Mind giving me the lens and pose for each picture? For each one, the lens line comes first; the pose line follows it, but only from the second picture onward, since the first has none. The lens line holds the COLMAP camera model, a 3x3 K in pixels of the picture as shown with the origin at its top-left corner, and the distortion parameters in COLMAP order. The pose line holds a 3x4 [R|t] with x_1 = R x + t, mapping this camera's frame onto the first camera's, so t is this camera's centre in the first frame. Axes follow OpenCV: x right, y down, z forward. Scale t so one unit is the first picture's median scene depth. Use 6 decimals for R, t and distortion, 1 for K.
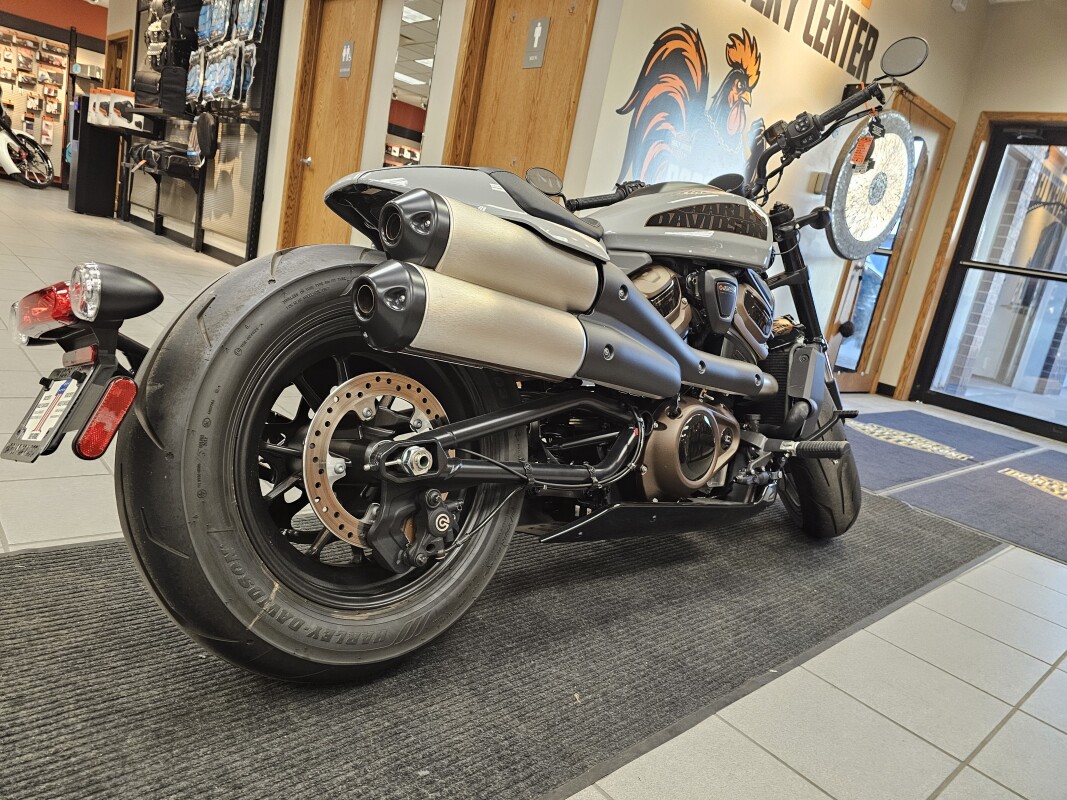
lens RADIAL K [[710.7, 0, 508.7], [0, 710.7, 420.2], [0, 0, 1]] dist [0.027903, -0.026974]
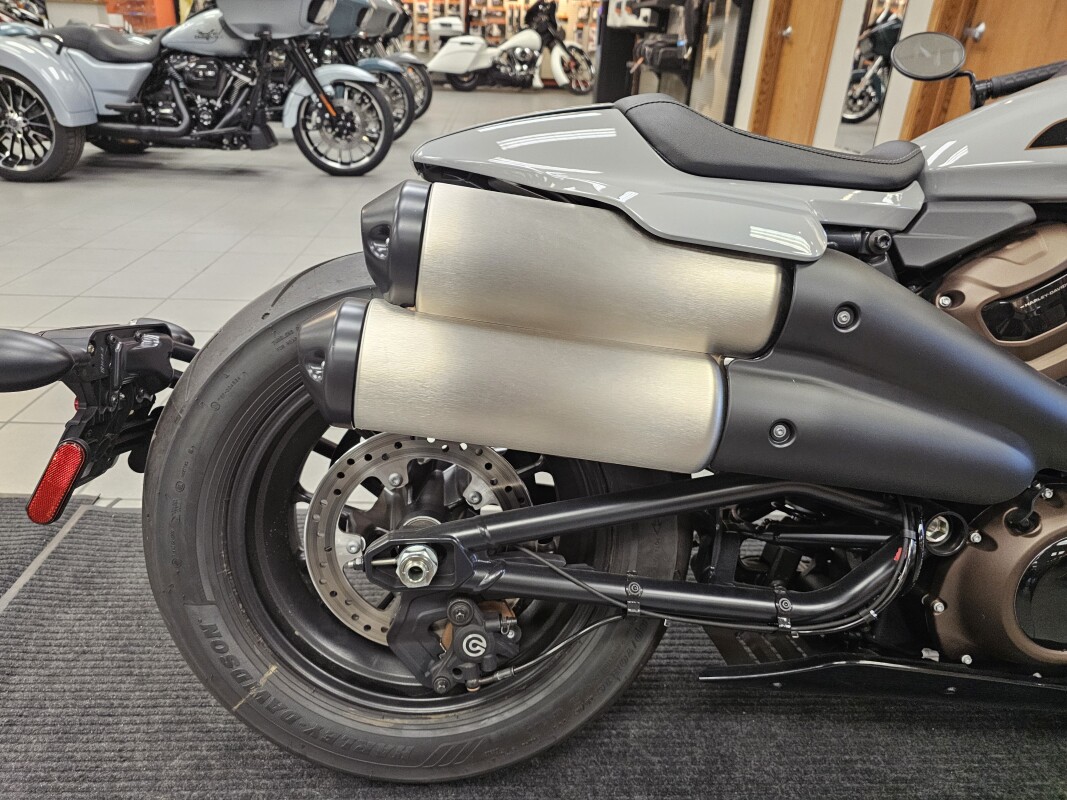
lens RADIAL K [[710.7, 0, 508.7], [0, 710.7, 420.2], [0, 0, 1]] dist [0.027903, -0.026974]
pose [[0.765123, 0.152305, -0.625612, 0.256916], [-0.053523, 0.983303, 0.173926, -0.152172], [0.641656, -0.099591, 0.760500, 0.363756]]
